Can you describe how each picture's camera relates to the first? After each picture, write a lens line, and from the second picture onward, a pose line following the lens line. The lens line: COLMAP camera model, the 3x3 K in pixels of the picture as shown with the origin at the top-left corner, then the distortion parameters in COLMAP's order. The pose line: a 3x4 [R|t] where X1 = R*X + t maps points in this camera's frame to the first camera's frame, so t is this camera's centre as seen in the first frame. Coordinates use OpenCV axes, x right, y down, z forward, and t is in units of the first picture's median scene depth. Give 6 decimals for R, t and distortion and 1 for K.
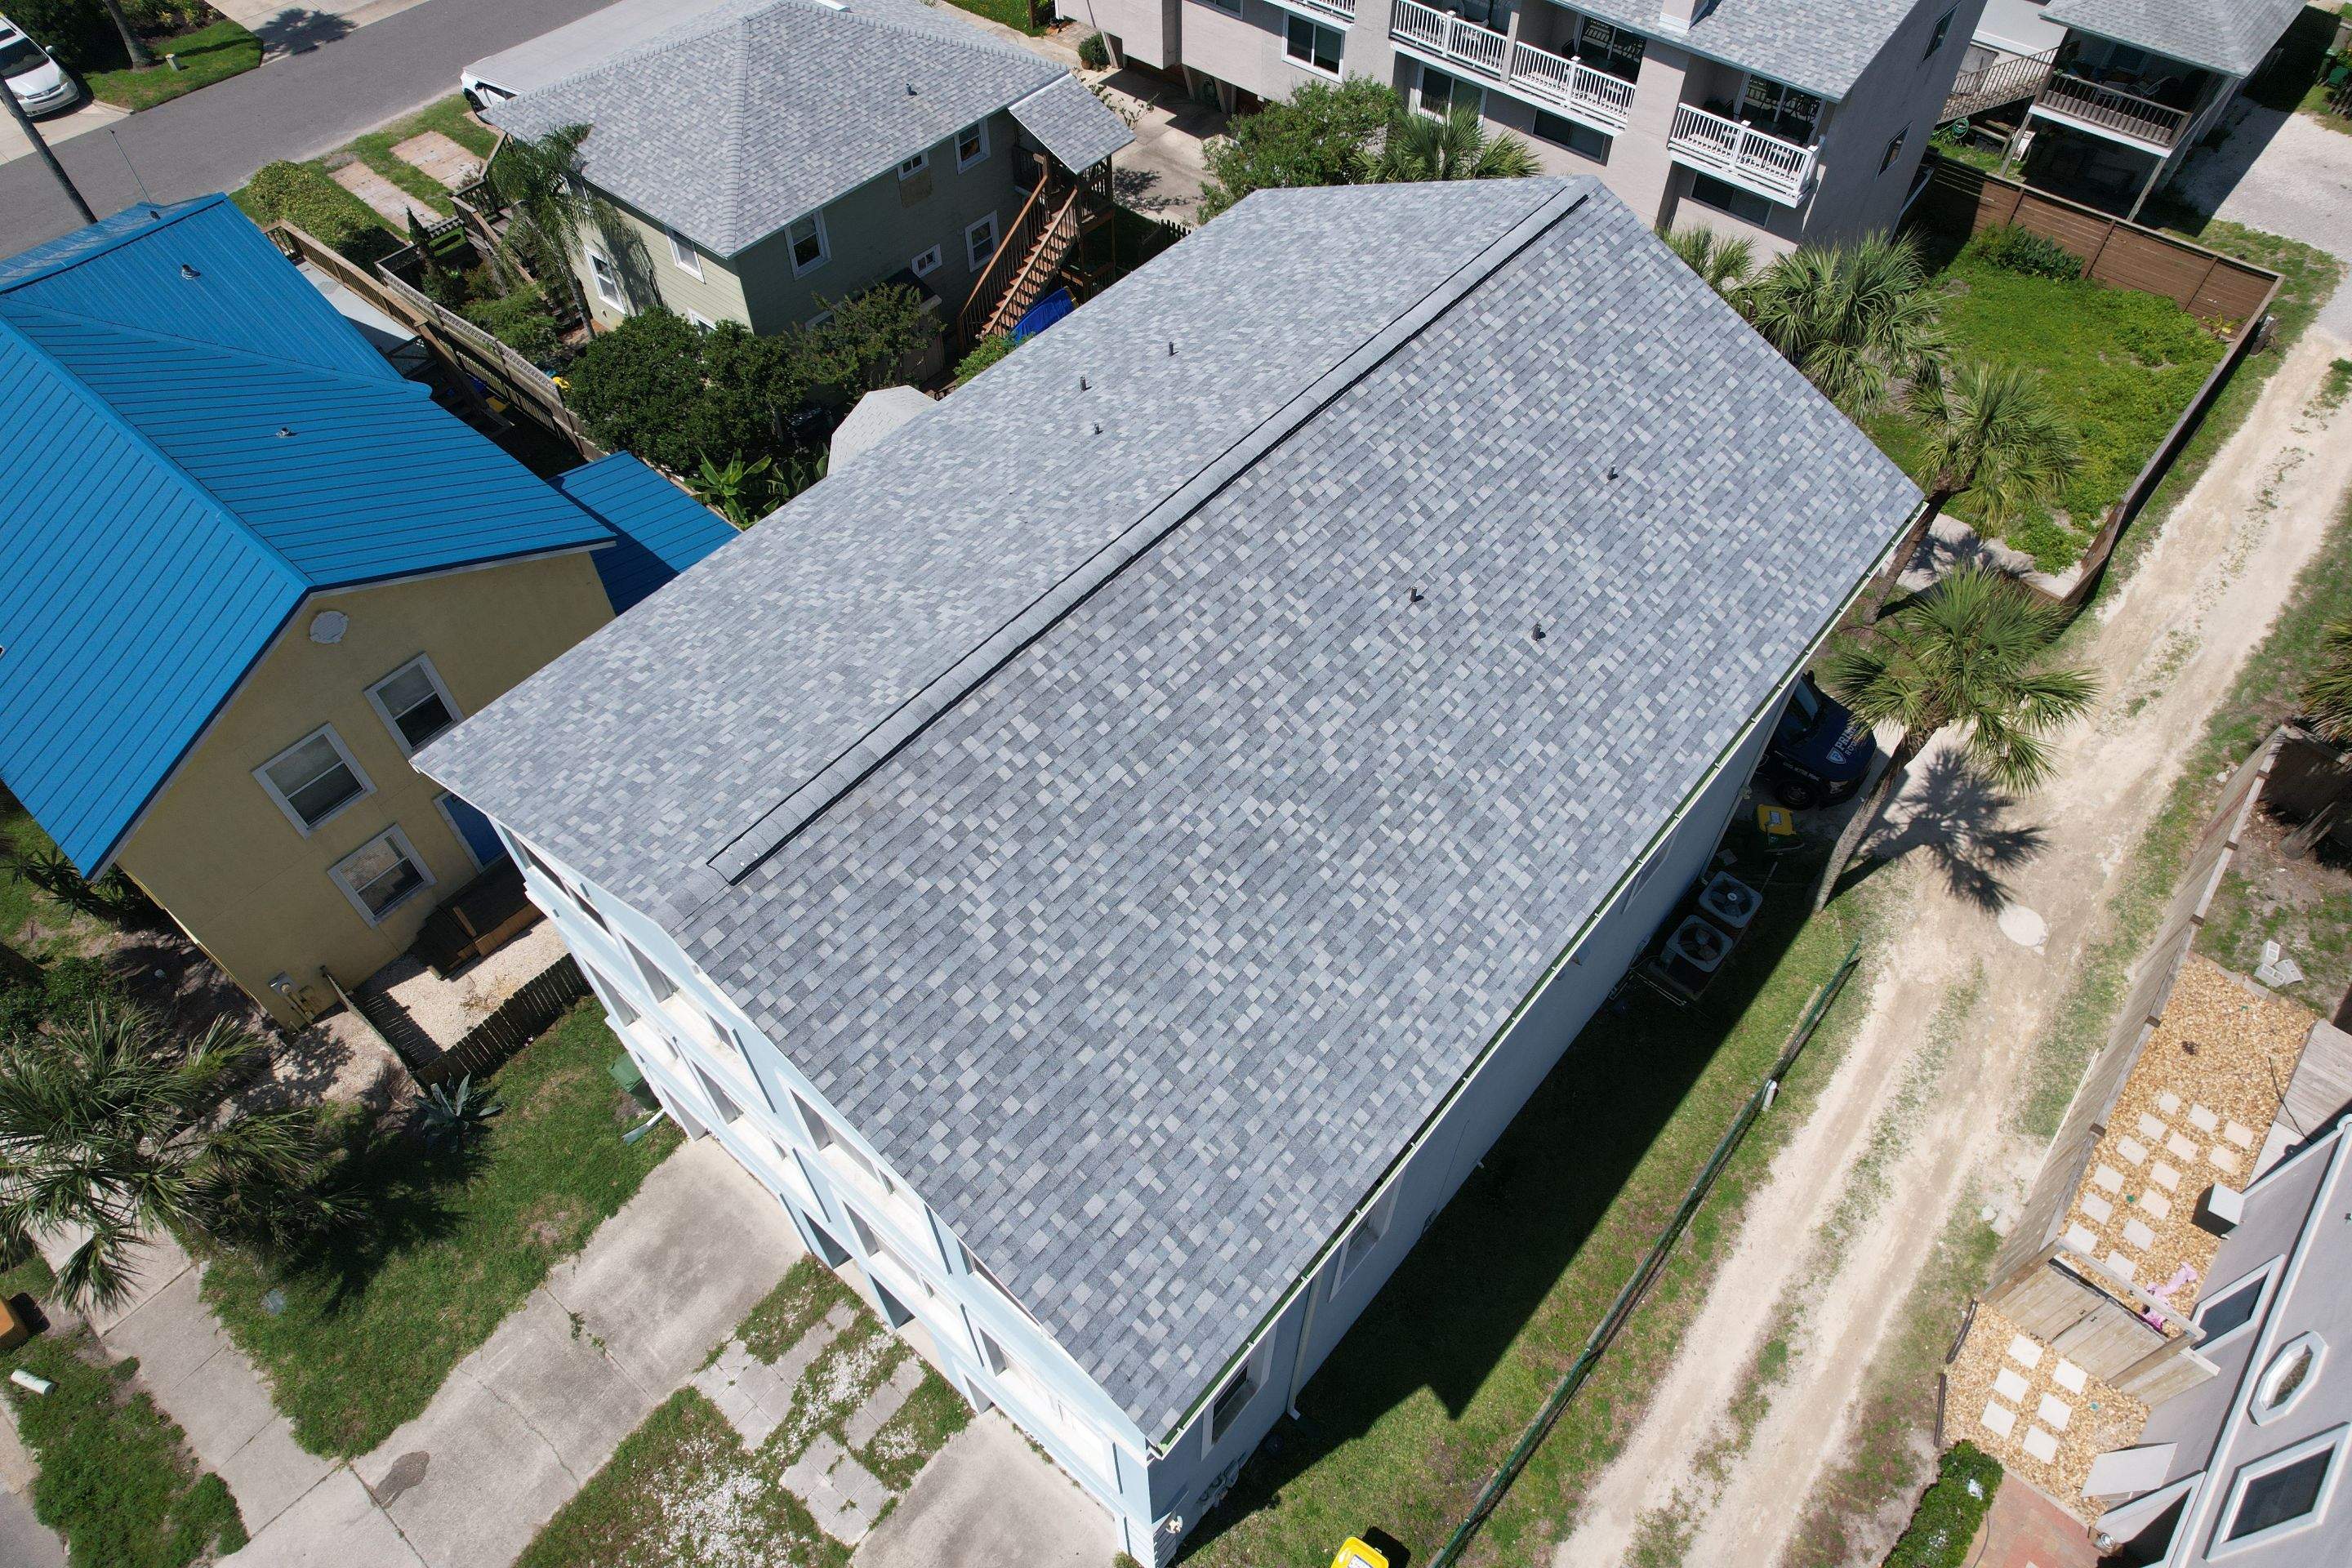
lens RADIAL K [[1490.1, 0, 1196.1], [0, 1490.1, 773.1], [0, 0, 1]] dist [-0.047038, 0.049303]
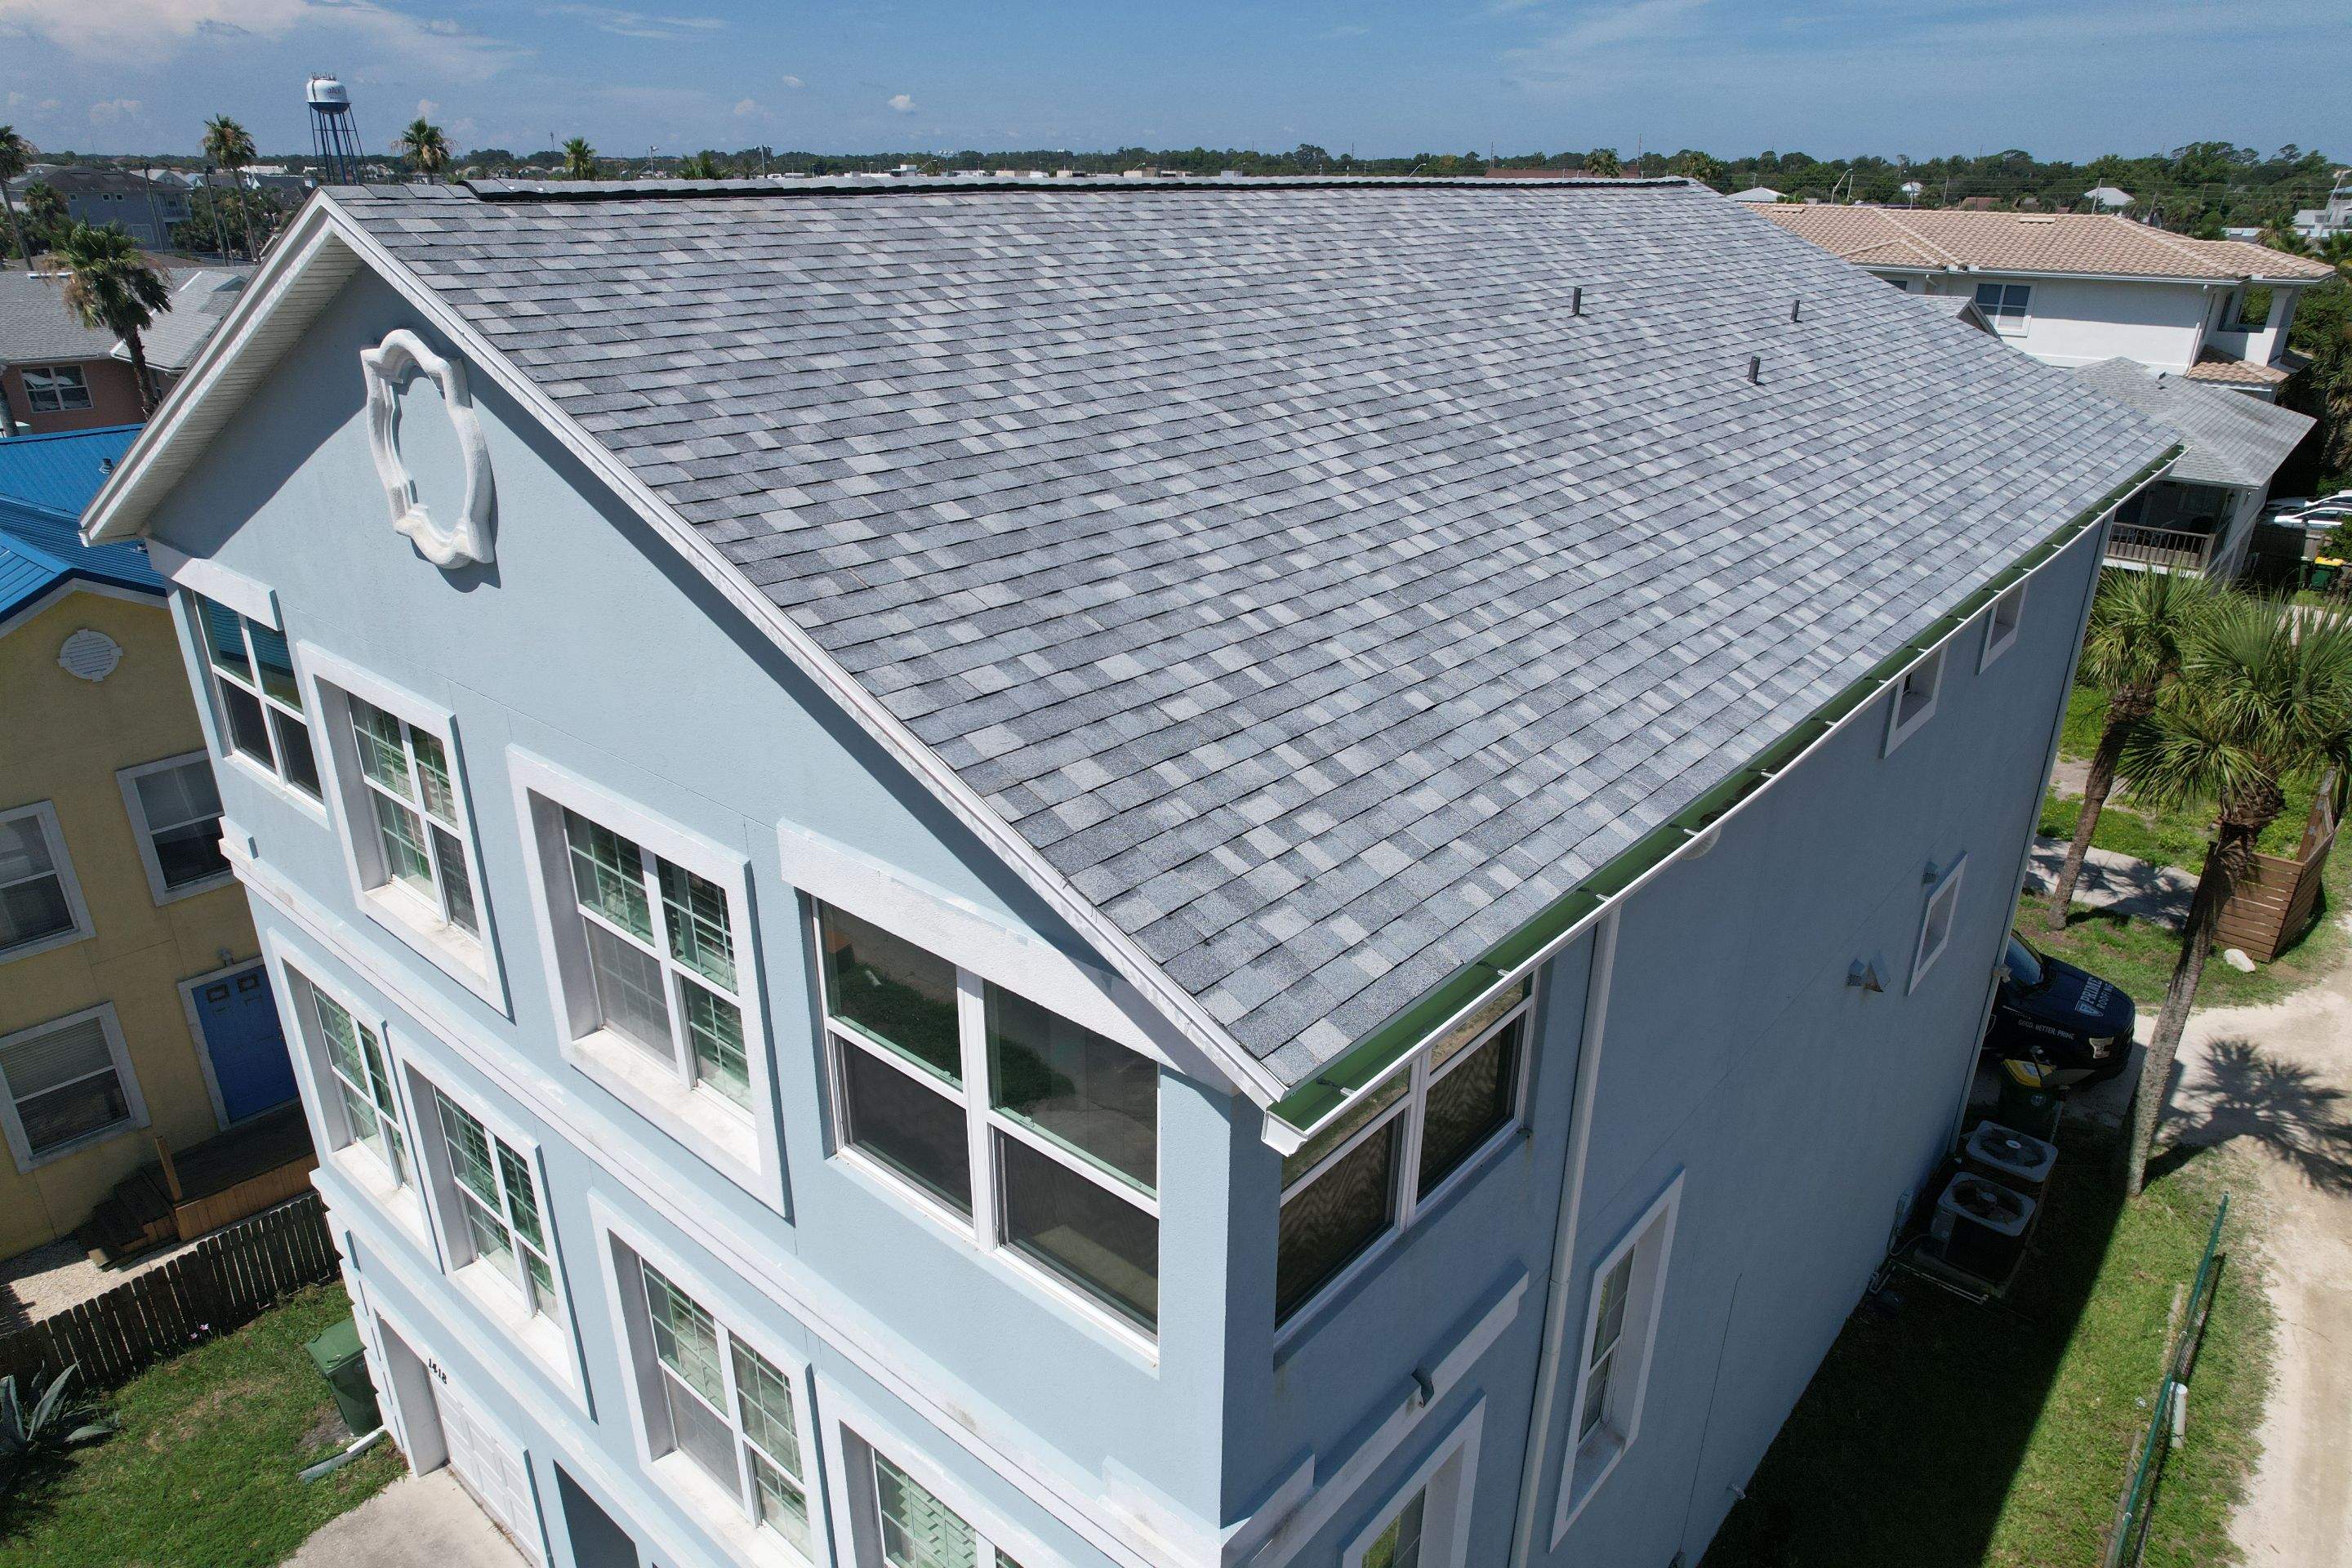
lens RADIAL K [[1490.1, 0, 1186.7], [0, 1490.1, 782.8], [0, 0, 1]] dist [-0.047038, 0.049303]
pose [[0.999995, 0.002526, -0.001657, -0.024633], [-0.003011, 0.877131, -0.480242, 0.274786], [0.000240, 0.480245, 0.877135, 0.323542]]
